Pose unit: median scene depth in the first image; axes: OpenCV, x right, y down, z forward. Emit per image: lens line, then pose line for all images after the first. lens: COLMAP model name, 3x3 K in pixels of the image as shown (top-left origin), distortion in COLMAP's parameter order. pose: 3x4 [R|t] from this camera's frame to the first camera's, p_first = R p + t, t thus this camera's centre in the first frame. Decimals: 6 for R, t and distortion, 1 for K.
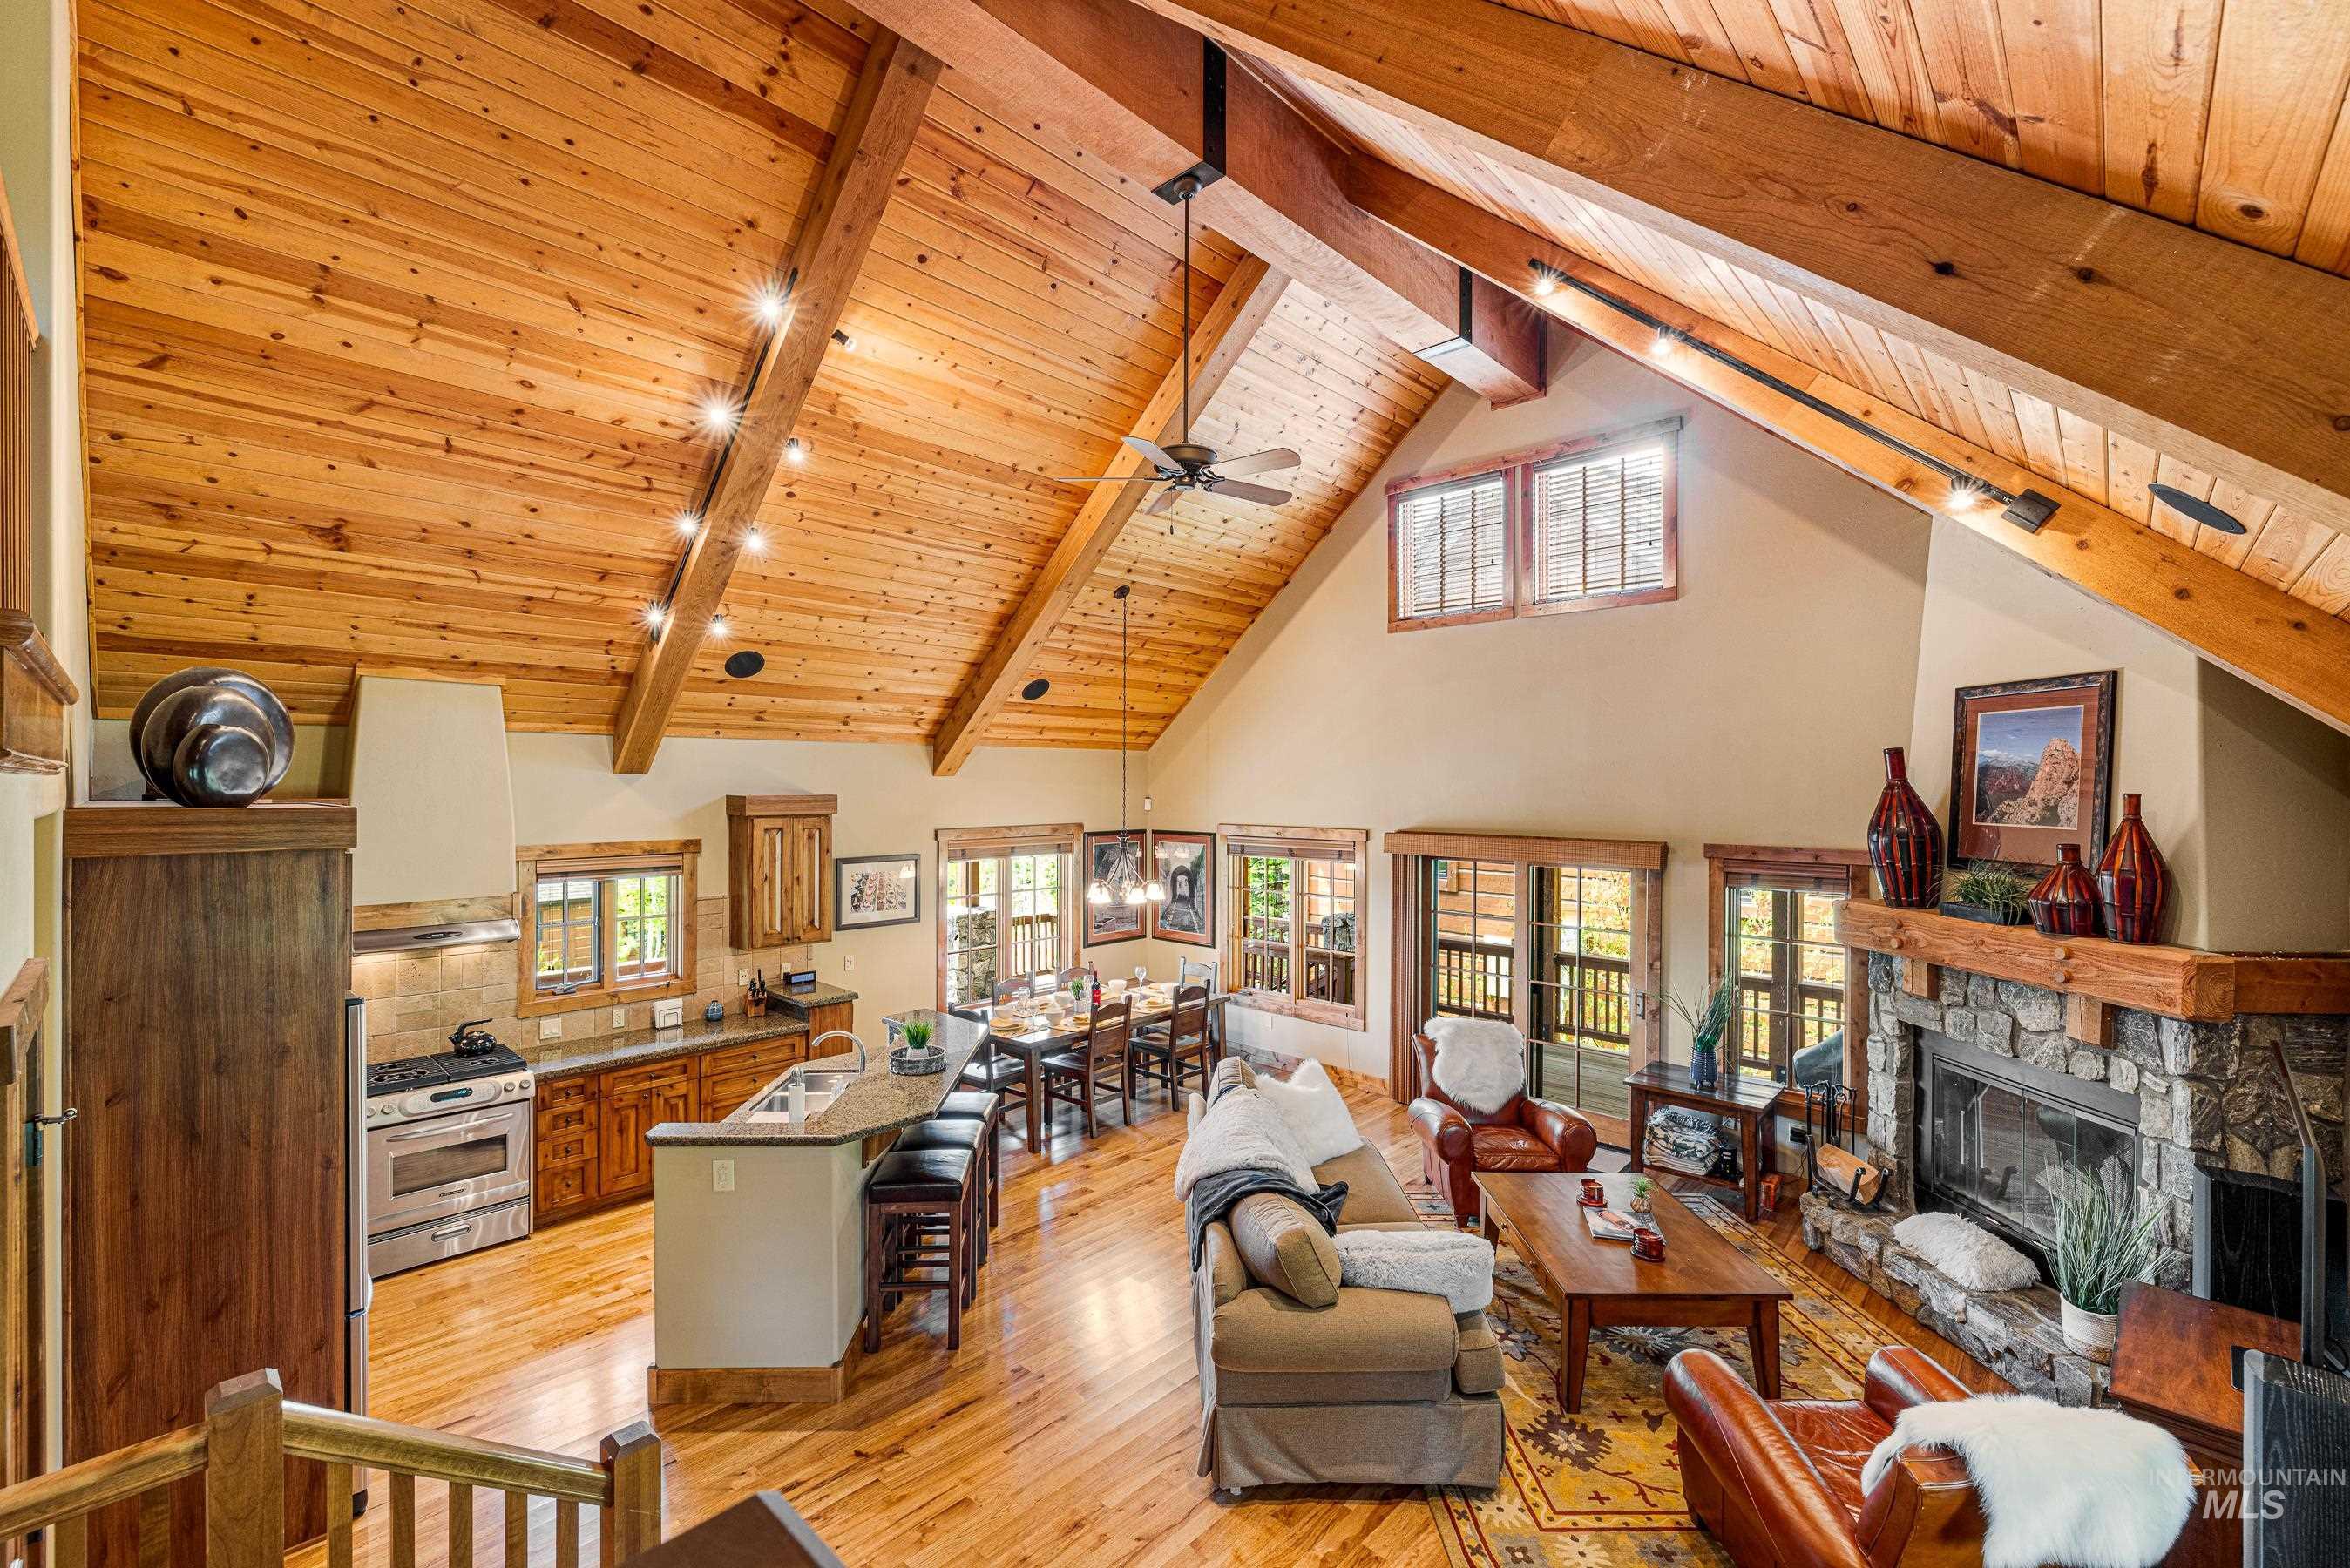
lens RADIAL K [[991.3, 0, 1175.0], [0, 991.3, 784.0], [0, 0, 1]] dist [-0.001997, -0.000009]
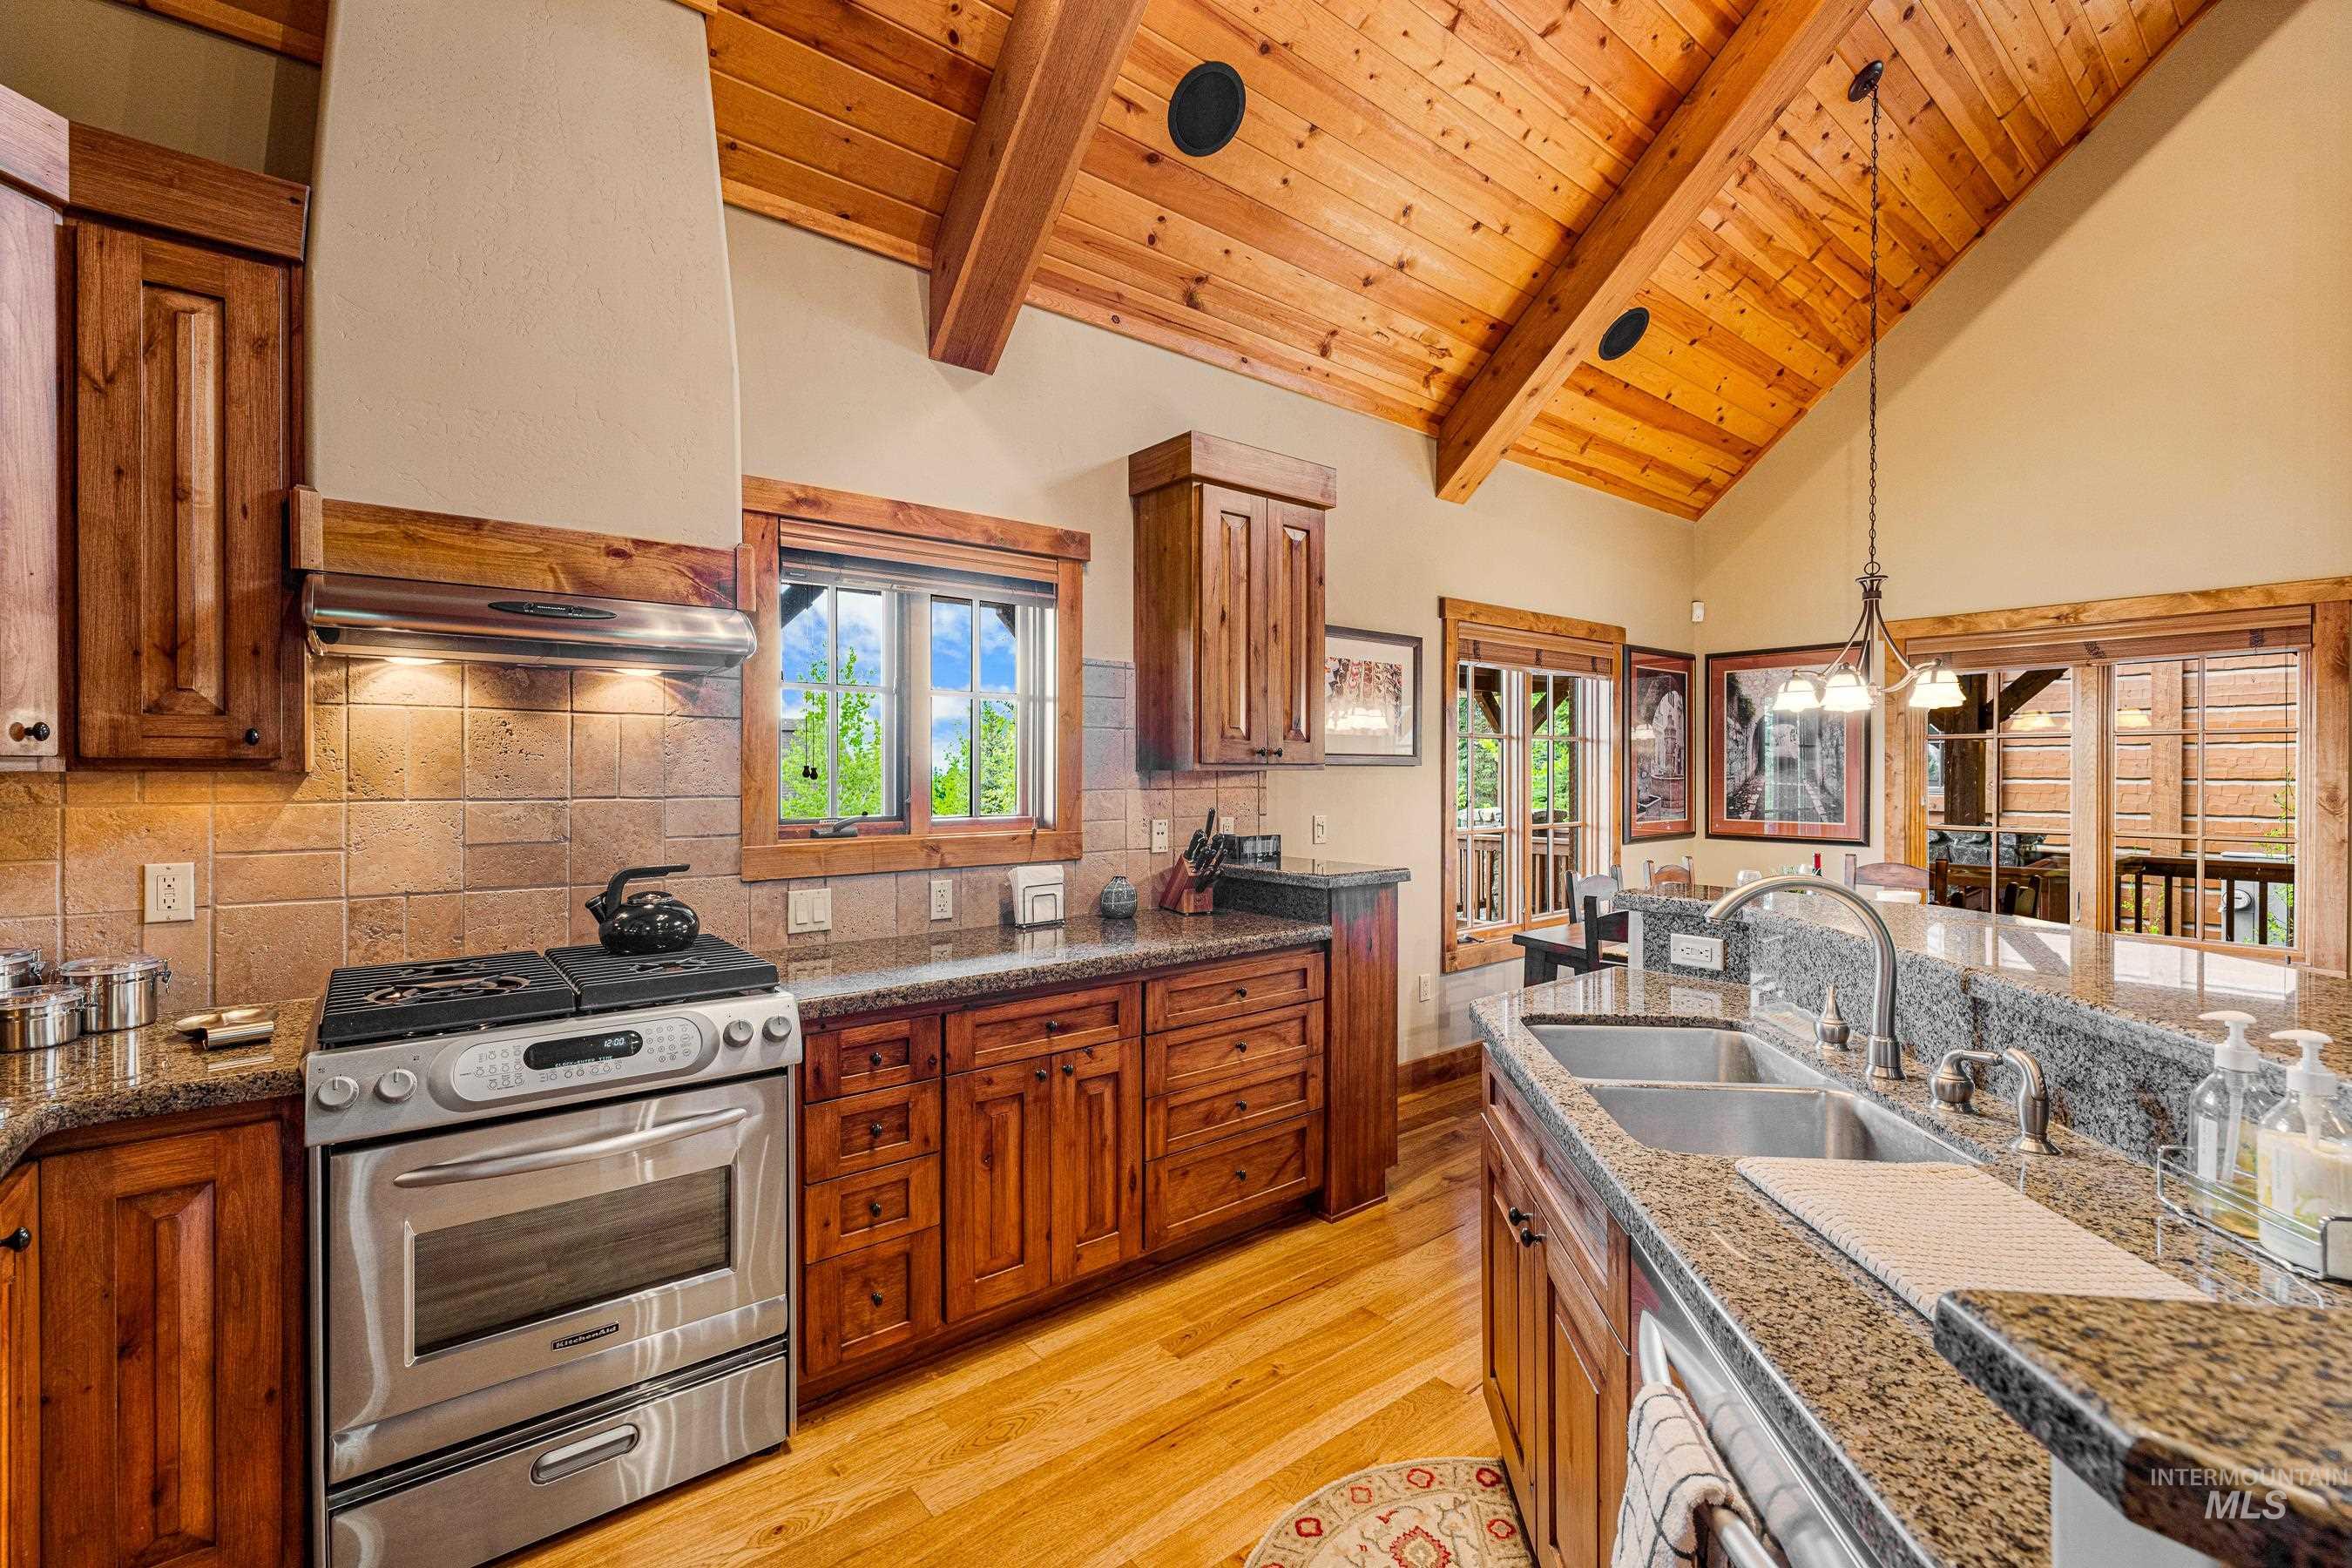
lens RADIAL K [[1004.6, 0, 1176.5], [0, 1004.6, 781.3], [0, 0, 1]] dist [-0.000617, -0.000979]
pose [[0.990693, -0.000609, -0.136113, -0.399286], [0.001850, 0.999958, 0.008989, 0.181594], [0.136101, -0.009158, 0.990653, 0.568896]]
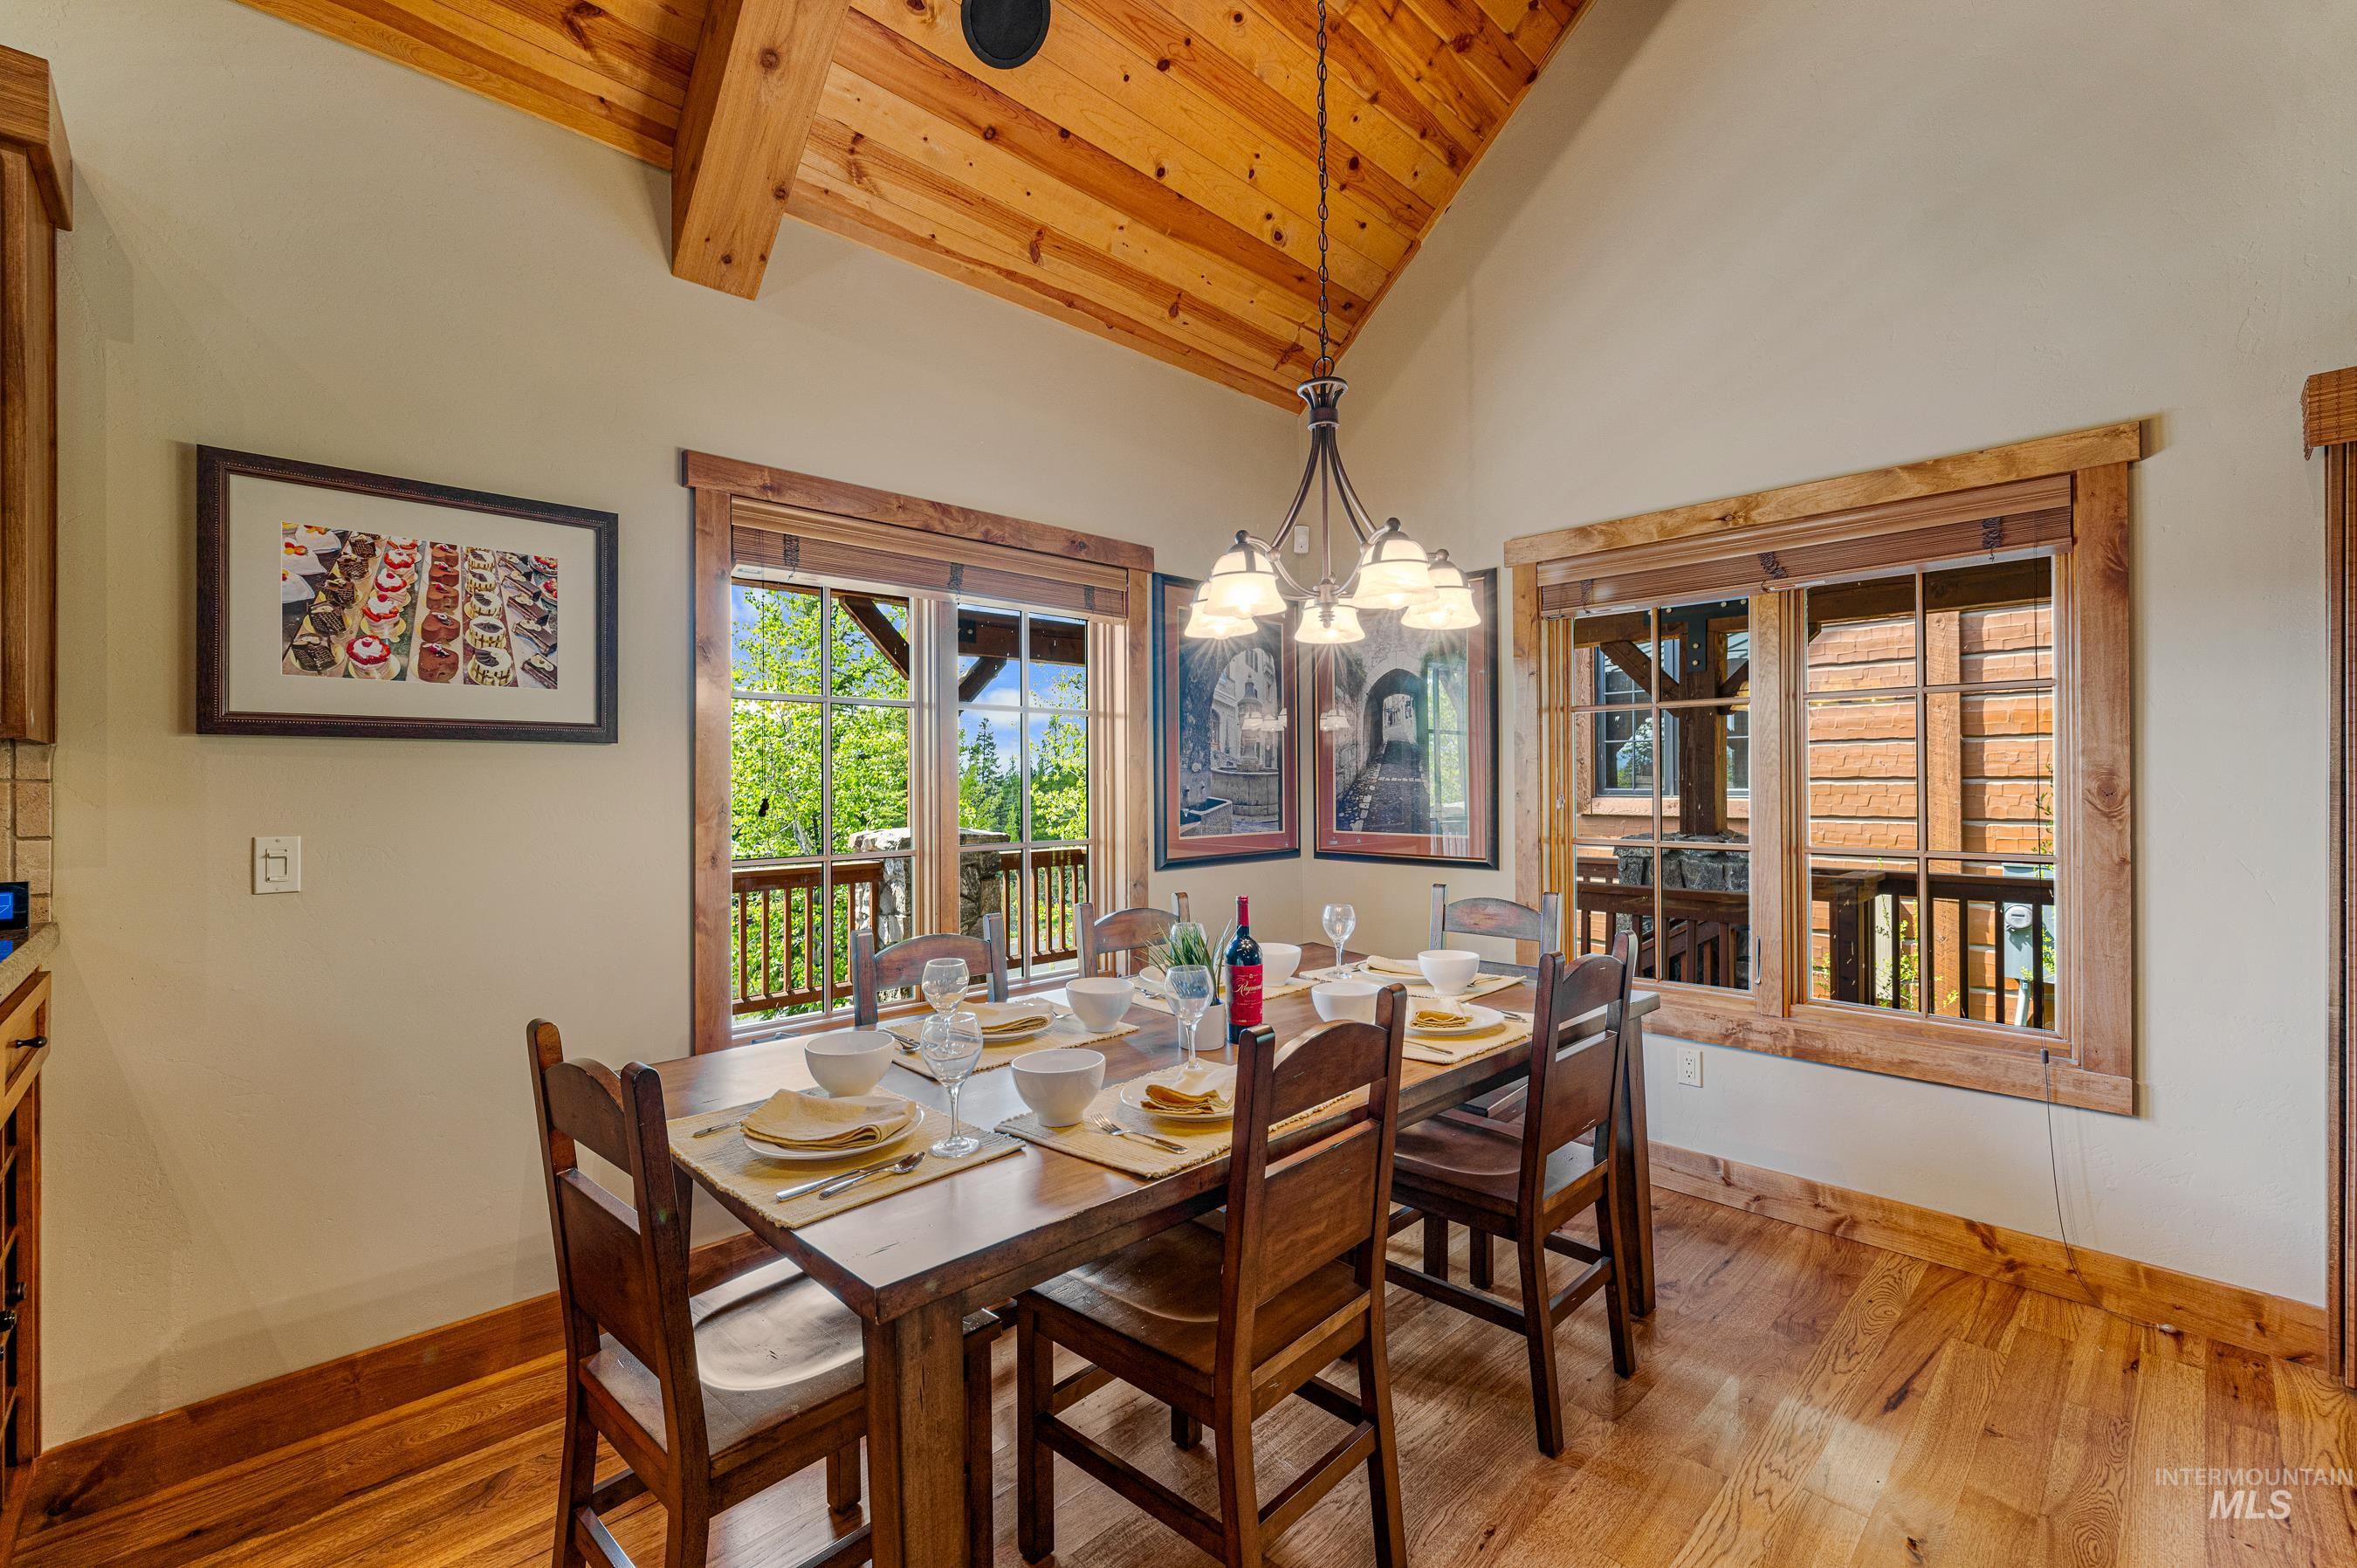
lens RADIAL K [[994.4, 0, 1178.5], [0, 994.4, 784.0], [0, 0, 1]] dist [-0.001997, -0.000009]
pose [[0.999115, -0.007804, -0.041325, -0.099006], [0.007848, 0.999969, 0.000894, 0.193815], [0.041317, -0.001217, 0.999145, 0.903455]]
